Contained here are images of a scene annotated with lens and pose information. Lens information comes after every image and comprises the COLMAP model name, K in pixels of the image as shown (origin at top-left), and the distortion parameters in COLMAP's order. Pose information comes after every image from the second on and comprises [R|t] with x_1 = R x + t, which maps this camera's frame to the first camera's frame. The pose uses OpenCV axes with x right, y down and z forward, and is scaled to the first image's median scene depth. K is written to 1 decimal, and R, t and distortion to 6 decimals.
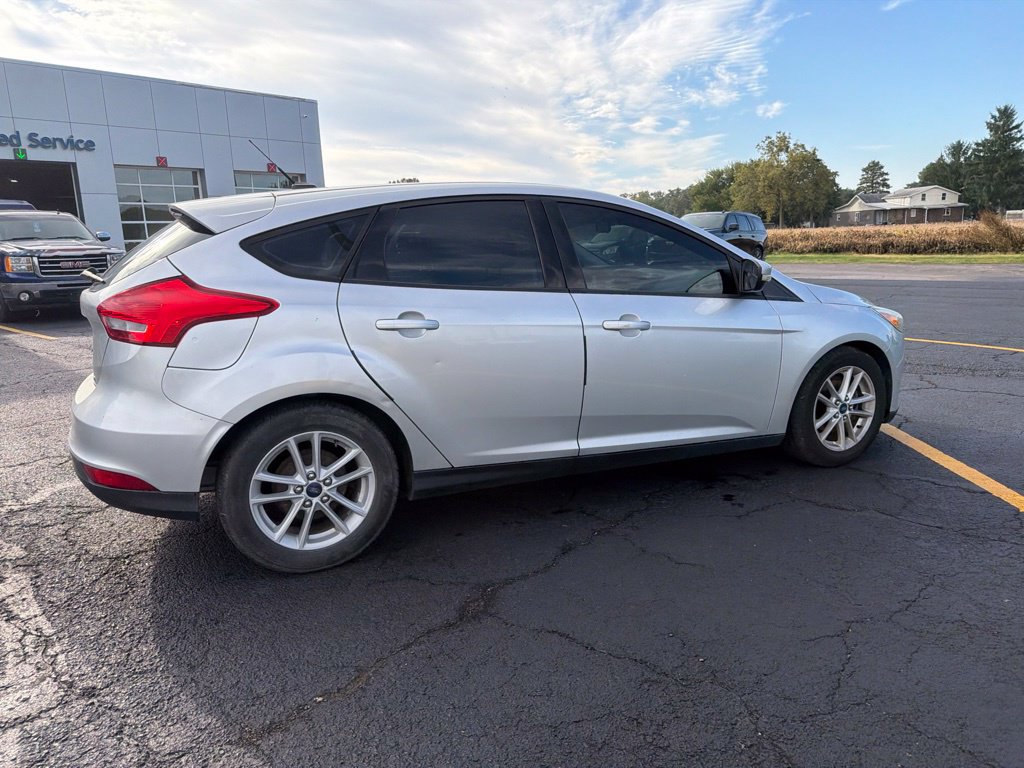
lens RADIAL K [[723.4, 0, 508.3], [0, 723.4, 378.2], [0, 0, 1]] dist [0.035579, -0.043314]
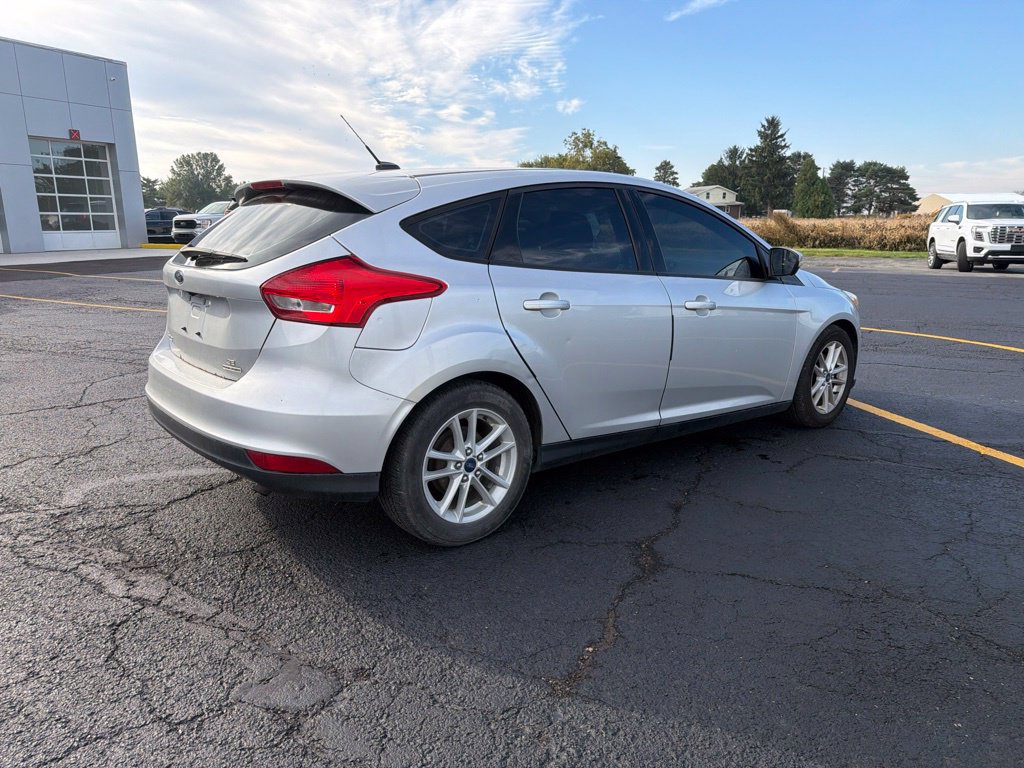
lens RADIAL K [[723.4, 0, 509.2], [0, 723.4, 381.7], [0, 0, 1]] dist [0.035579, -0.043314]
pose [[0.966920, -0.027949, 0.253546, -0.060836], [0.022197, 0.999428, 0.025517, 0.001281], [-0.254114, -0.019045, 0.966987, -0.000722]]
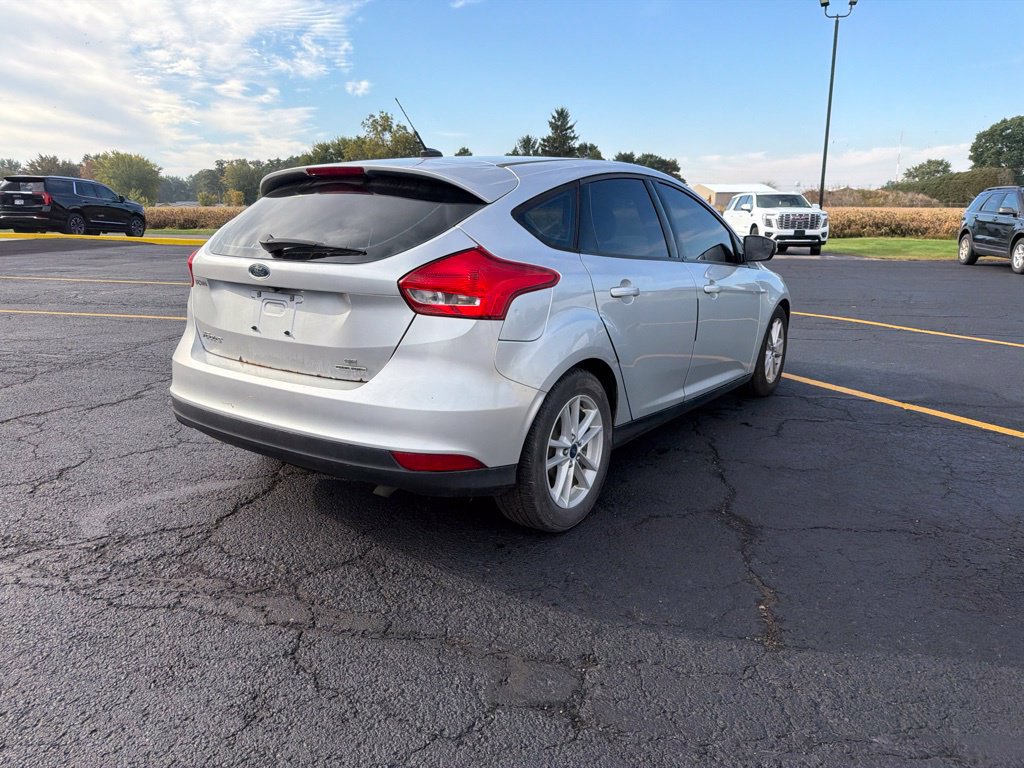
lens RADIAL K [[723.4, 0, 510.3], [0, 723.4, 378.1], [0, 0, 1]] dist [0.035579, -0.043314]
pose [[0.862488, -0.083373, 0.499163, -0.111240], [0.066204, 0.996448, 0.052041, -0.001591], [-0.501729, -0.011838, 0.864944, 0.017839]]
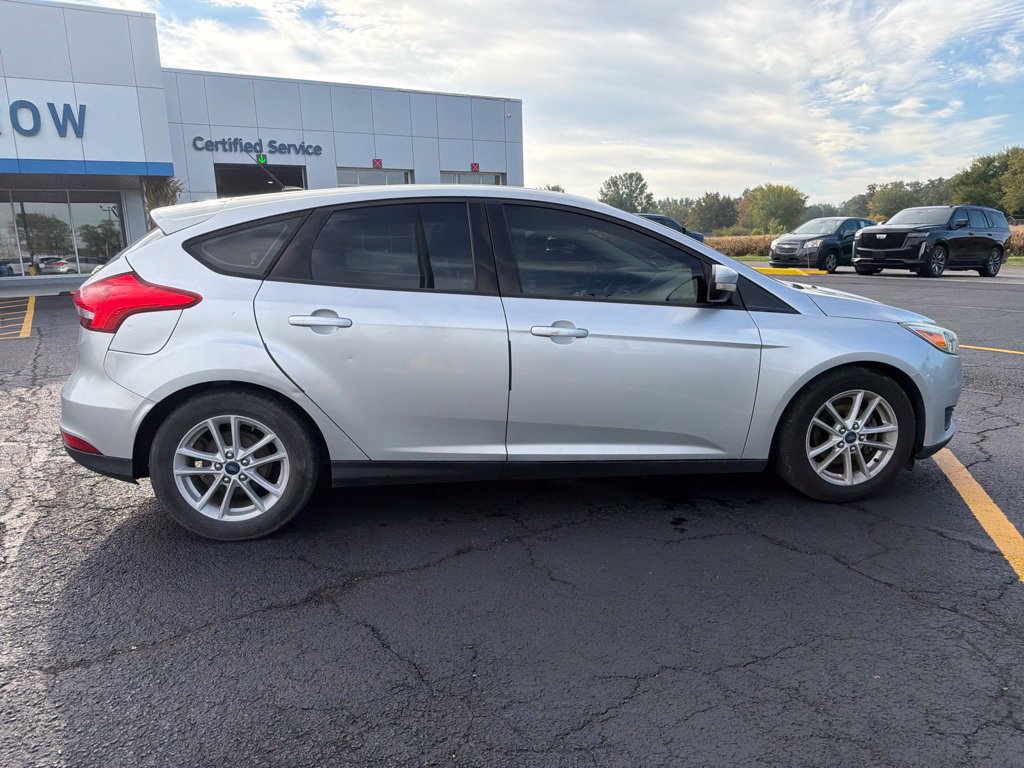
lens RADIAL K [[723.4, 0, 508.1], [0, 723.4, 388.4], [0, 0, 1]] dist [0.035579, -0.043314]
pose [[0.955435, 0.067069, -0.287480, 0.057172], [-0.061464, 0.997703, 0.028488, -0.003098], [0.288730, -0.009548, 0.957363, 0.007935]]
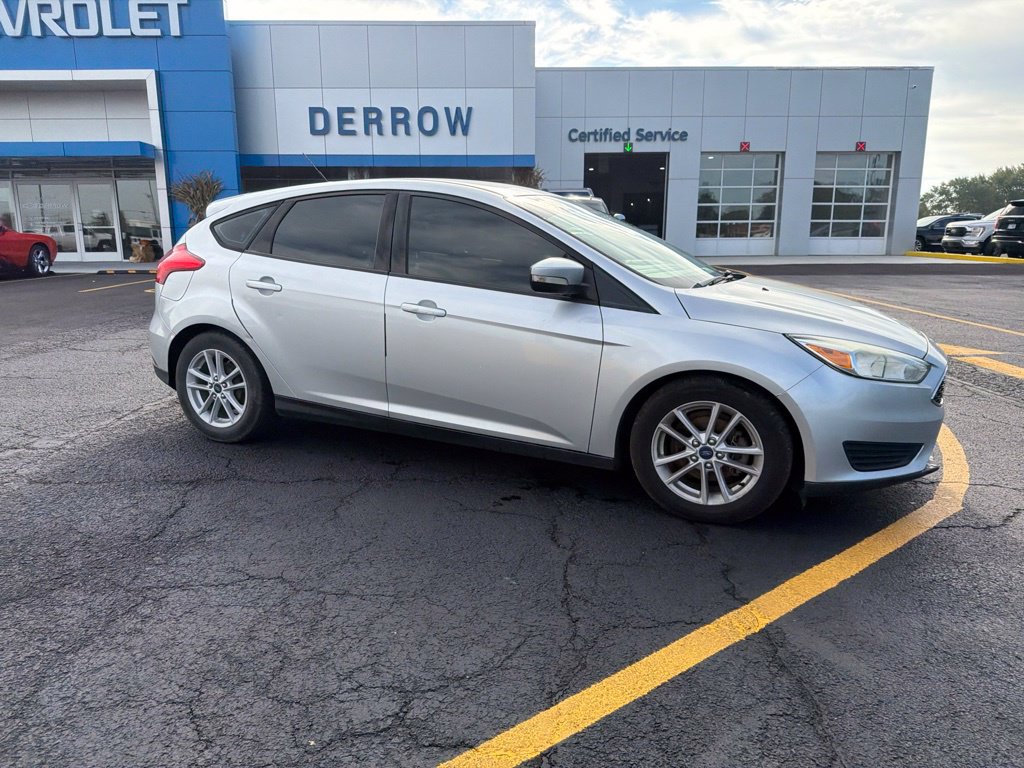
lens RADIAL K [[723.4, 0, 512.1], [0, 723.4, 390.2], [0, 0, 1]] dist [0.035579, -0.043314]
pose [[0.660094, 0.193800, -0.725753, 0.161404], [-0.164350, 0.979999, 0.112210, -0.014786], [0.732984, 0.045209, 0.678742, 0.053592]]
